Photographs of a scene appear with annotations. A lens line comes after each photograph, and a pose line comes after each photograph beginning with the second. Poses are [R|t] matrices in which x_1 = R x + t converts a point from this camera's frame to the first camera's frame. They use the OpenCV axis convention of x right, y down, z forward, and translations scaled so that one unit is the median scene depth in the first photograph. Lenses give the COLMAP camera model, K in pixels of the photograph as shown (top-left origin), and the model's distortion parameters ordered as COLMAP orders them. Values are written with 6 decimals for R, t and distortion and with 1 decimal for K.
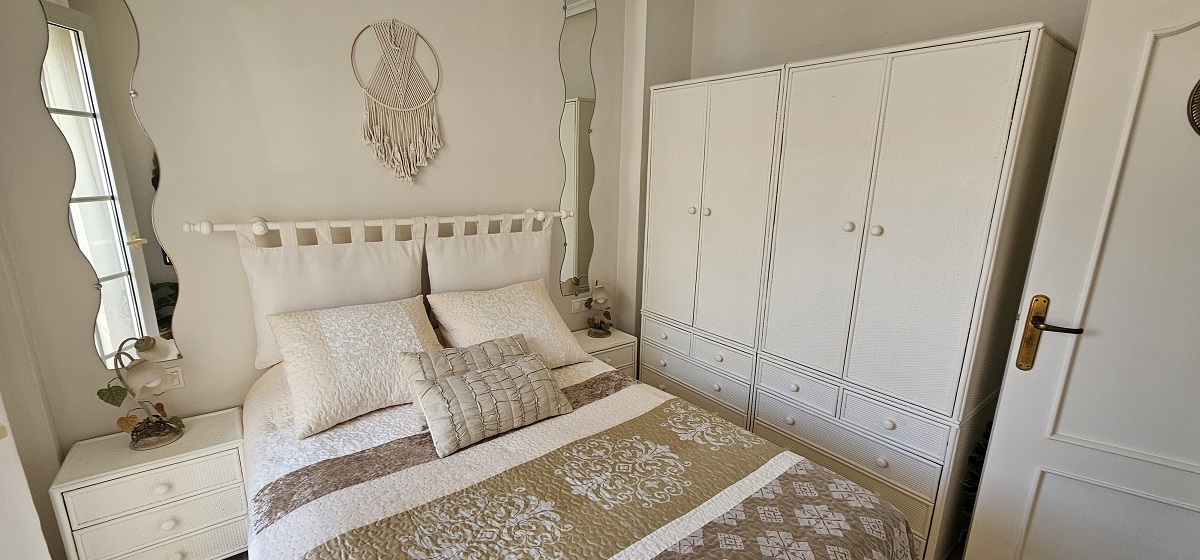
lens RADIAL K [[490.1, 0, 602.3], [0, 490.1, 286.5], [0, 0, 1]] dist [-0.003377, 0.000883]
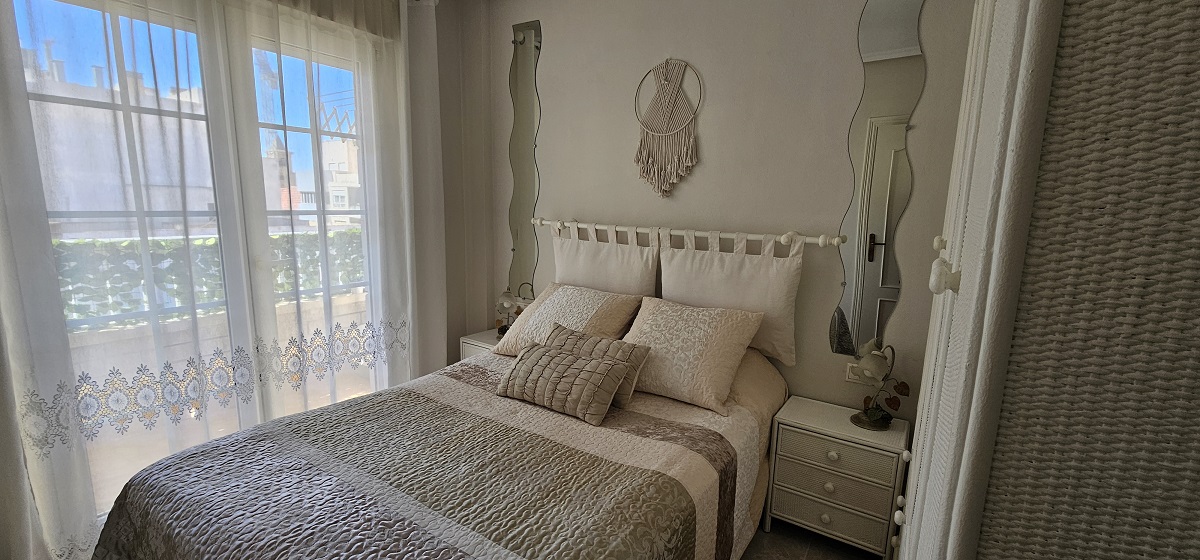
lens RADIAL K [[490.1, 0, 603.6], [0, 490.1, 287.2], [0, 0, 1]] dist [-0.003377, 0.000883]
pose [[0.320384, 0.149799, -0.935368, 0.703541], [-0.239165, 0.968220, 0.073141, -0.066552], [0.916599, 0.200274, 0.346029, 0.568363]]
